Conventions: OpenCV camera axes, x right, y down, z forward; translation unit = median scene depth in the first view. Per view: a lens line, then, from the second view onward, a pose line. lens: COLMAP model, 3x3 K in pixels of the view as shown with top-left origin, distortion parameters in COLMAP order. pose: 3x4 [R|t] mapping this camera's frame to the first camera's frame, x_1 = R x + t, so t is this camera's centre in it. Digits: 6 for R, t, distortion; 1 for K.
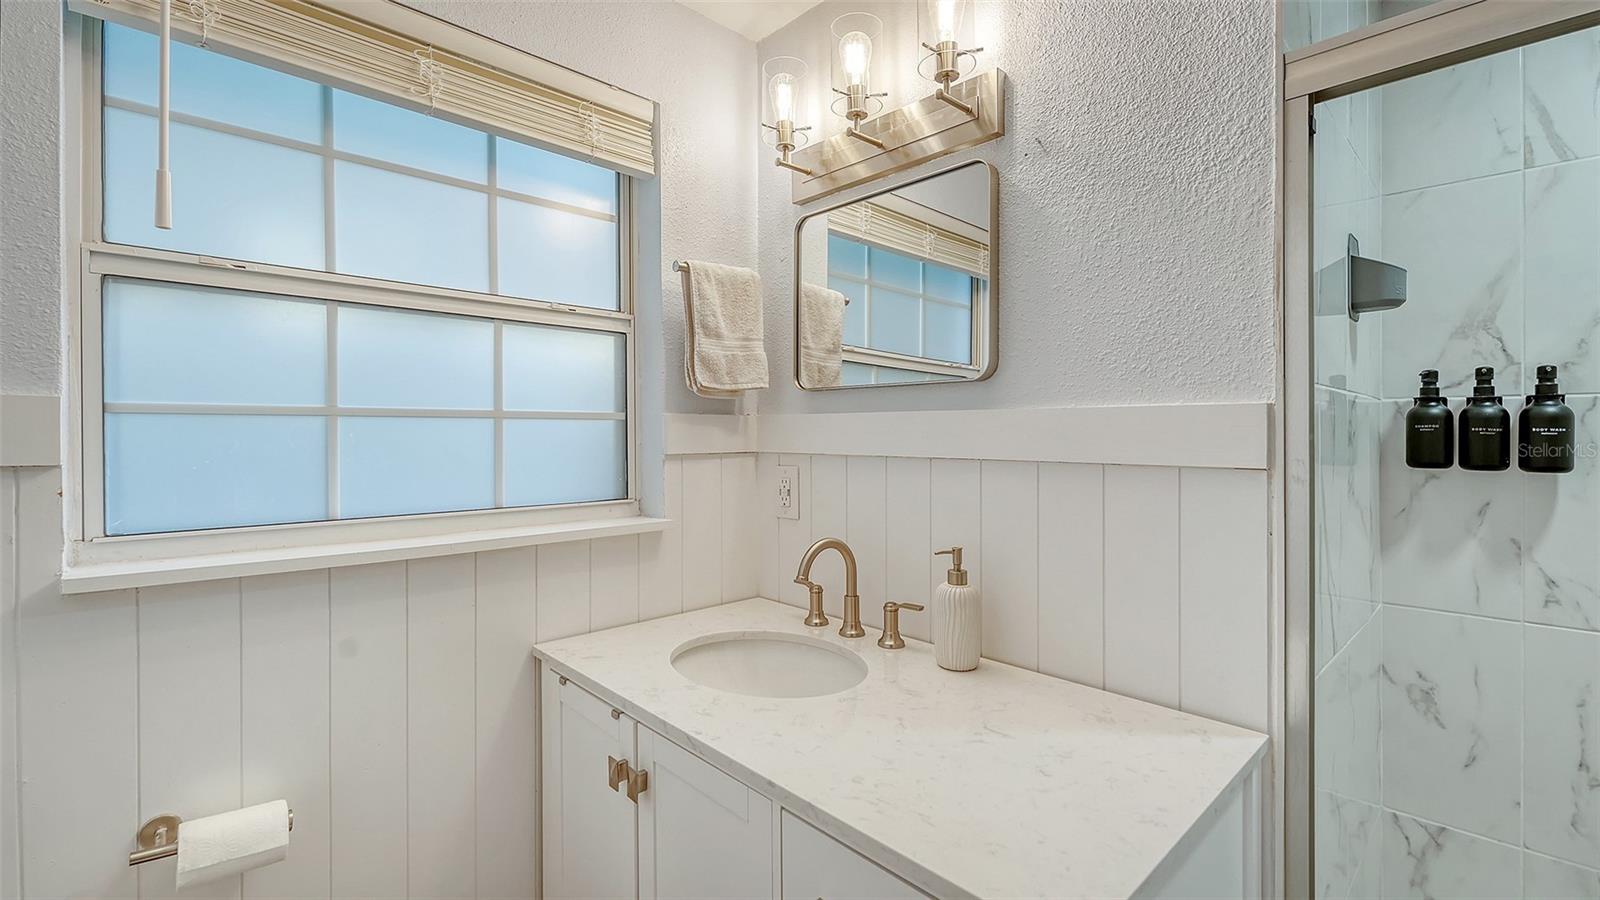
lens RADIAL K [[685.6, 0, 801.3], [0, 685.6, 438.2], [0, 0, 1]] dist [-0.002086, -0.000546]
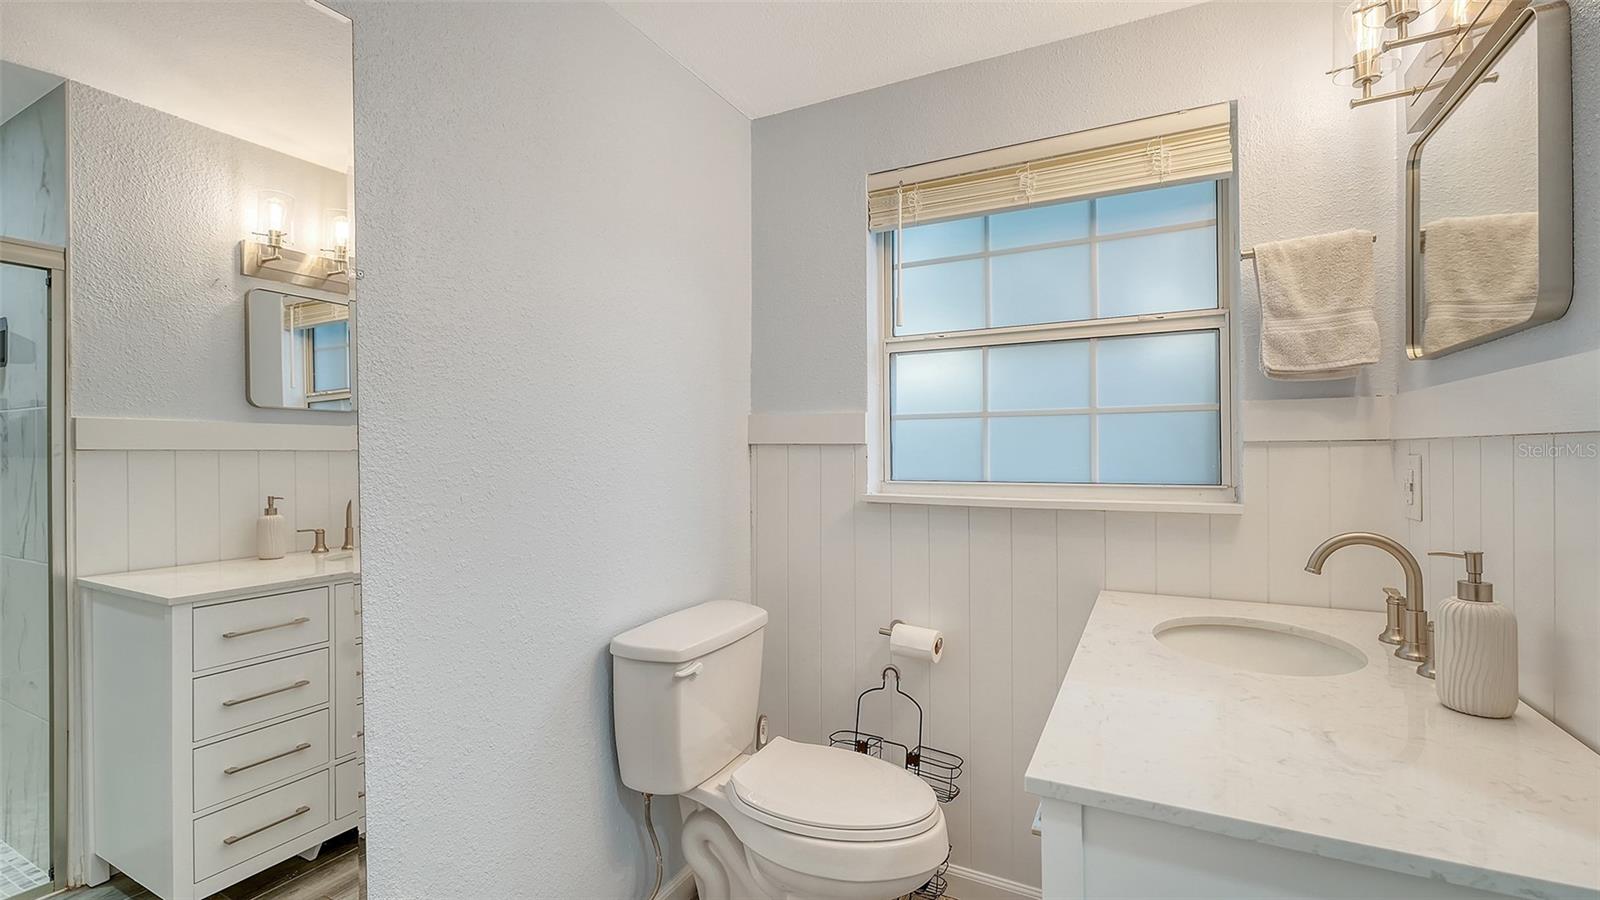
lens RADIAL K [[679.9, 0, 800.0], [0, 679.9, 450.0], [0, 0, 1]] dist [-0.000303, -0.000118]
pose [[0.321348, -0.006141, -0.946941, 0.552237], [-0.002353, 0.999971, -0.007284, 0.045932], [0.946958, 0.004569, 0.321325, 0.056596]]
